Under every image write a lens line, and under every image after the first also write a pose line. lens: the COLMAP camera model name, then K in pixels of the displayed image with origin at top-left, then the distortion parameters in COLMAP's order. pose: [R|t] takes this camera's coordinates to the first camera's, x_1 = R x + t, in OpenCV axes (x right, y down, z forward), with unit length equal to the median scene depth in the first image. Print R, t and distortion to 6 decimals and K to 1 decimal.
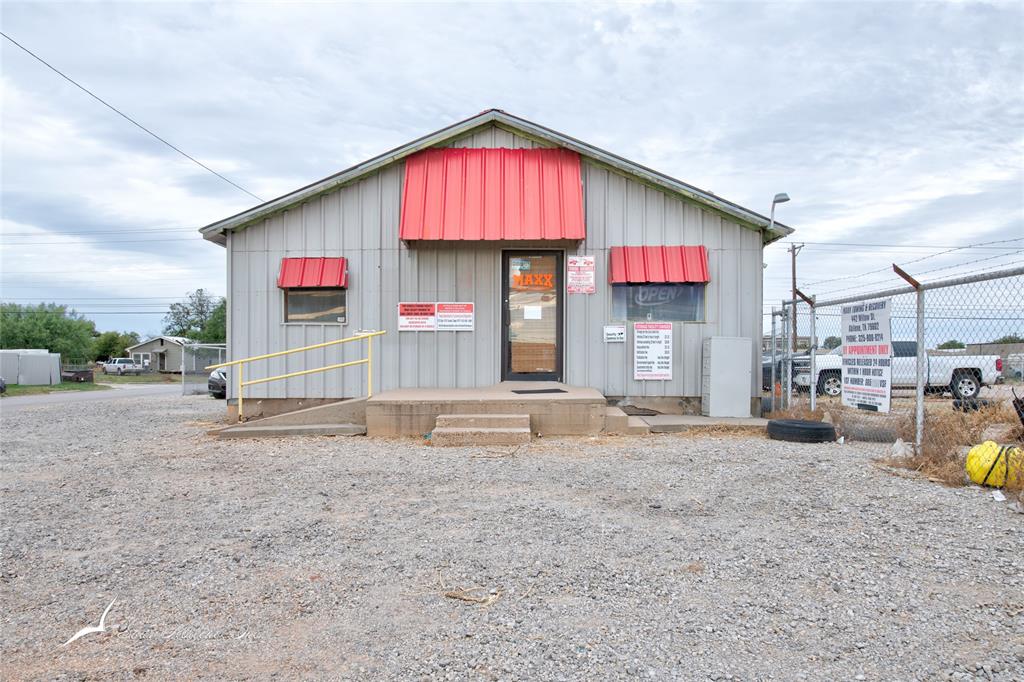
lens RADIAL K [[700.4, 0, 512.7], [0, 700.4, 363.7], [0, 0, 1]] dist [0.000205, -0.000282]
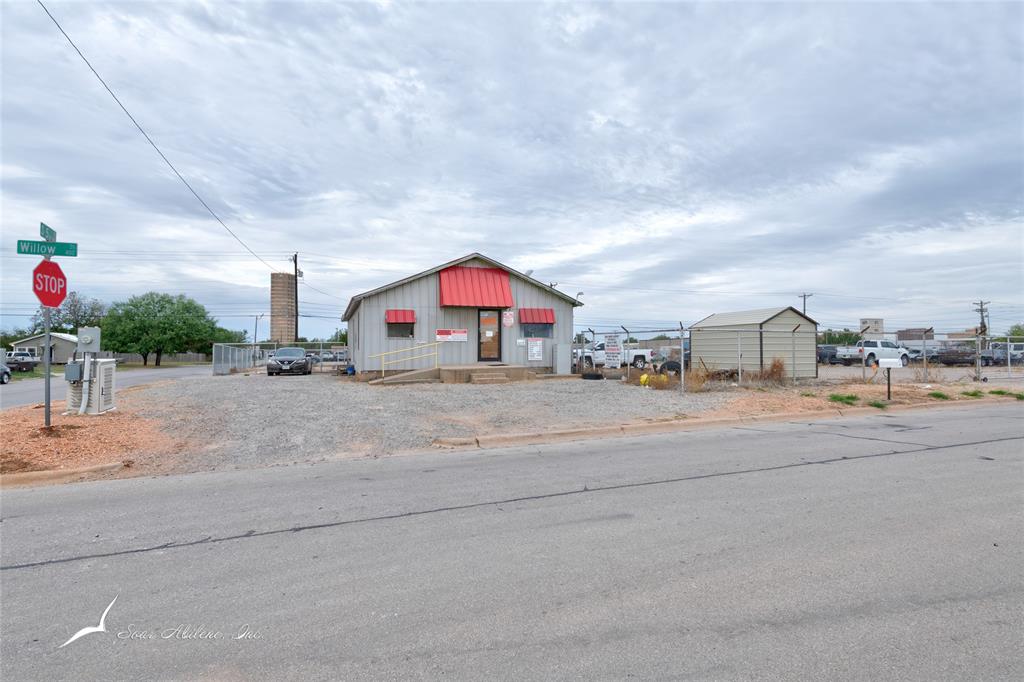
lens RADIAL K [[557.2, 0, 512.0], [0, 557.2, 341.0], [0, 0, 1]] dist [-0.000265, -0.000056]
pose [[0.938914, 0.001550, 0.344148, -0.580218], [0.006092, 0.999758, -0.021123, -0.005635], [-0.344098, 0.021930, 0.938678, -0.888701]]
